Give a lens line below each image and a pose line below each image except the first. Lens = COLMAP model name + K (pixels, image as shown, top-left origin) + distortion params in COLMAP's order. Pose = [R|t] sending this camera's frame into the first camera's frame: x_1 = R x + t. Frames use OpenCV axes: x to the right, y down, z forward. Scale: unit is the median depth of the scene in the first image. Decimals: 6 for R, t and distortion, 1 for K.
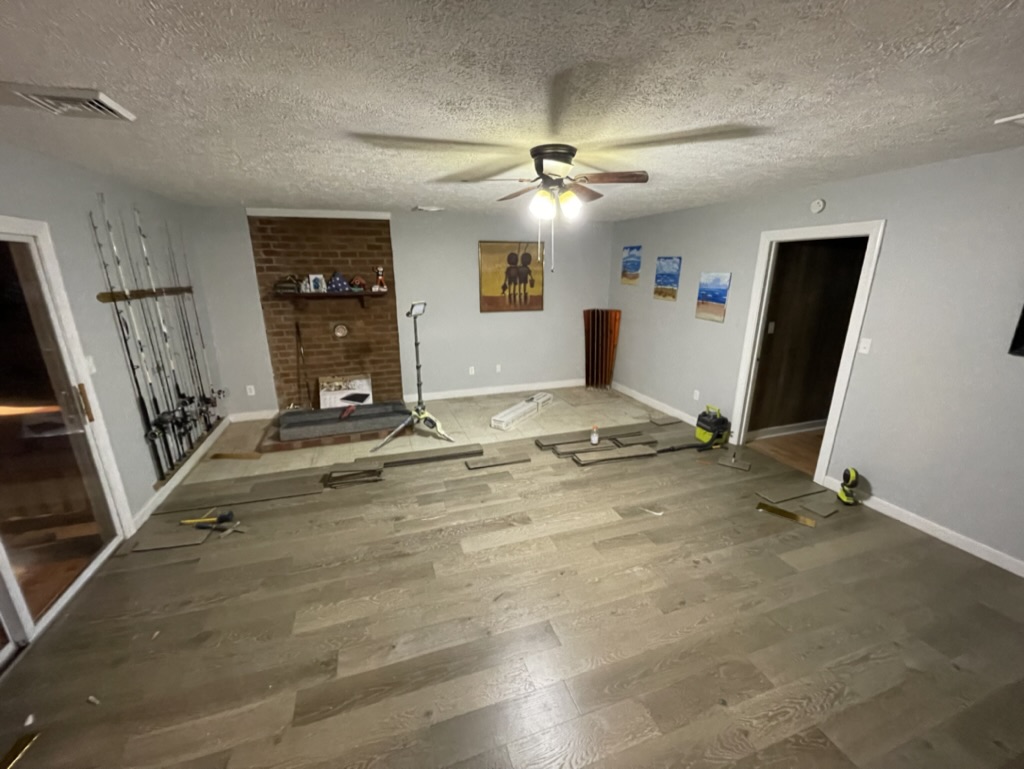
lens RADIAL K [[410.5, 0, 506.8], [0, 410.5, 387.7], [0, 0, 1]] dist [-0.002673, -0.000530]
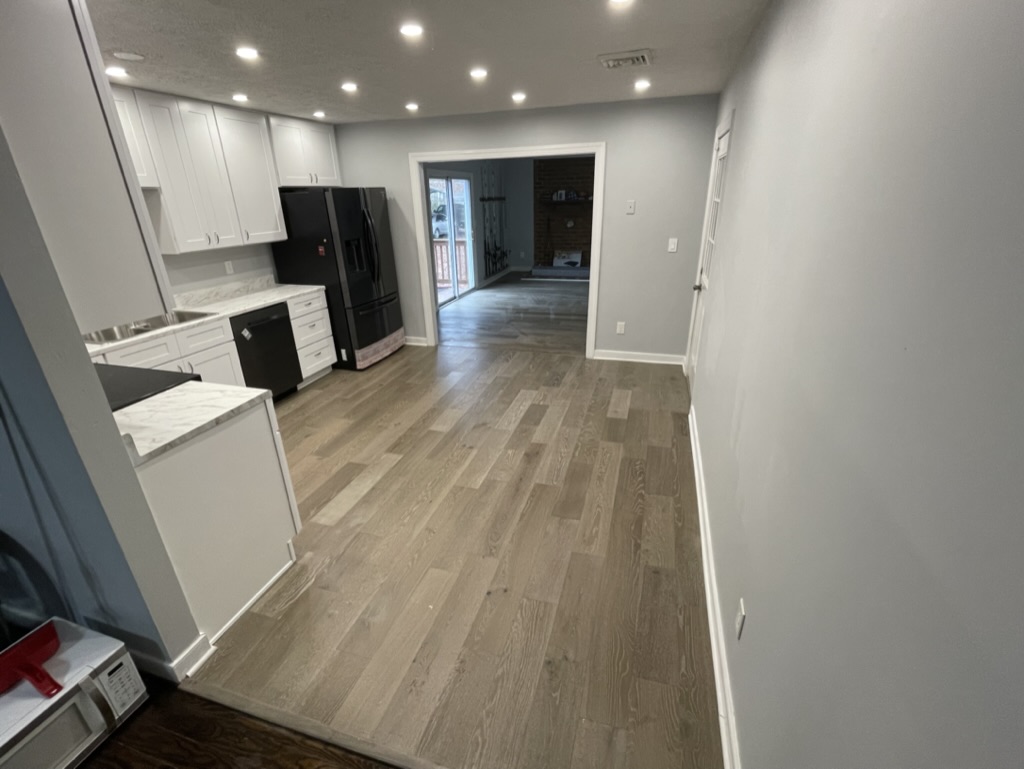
lens RADIAL K [[462.7, 0, 506.7], [0, 462.7, 389.1], [0, 0, 1]] dist [0.002819, -0.015527]
pose [[0.814632, 0.210368, -0.540482, 0.625750], [-0.138584, 0.975509, 0.170812, 0.263962], [0.563178, -0.064246, 0.823834, -0.874815]]
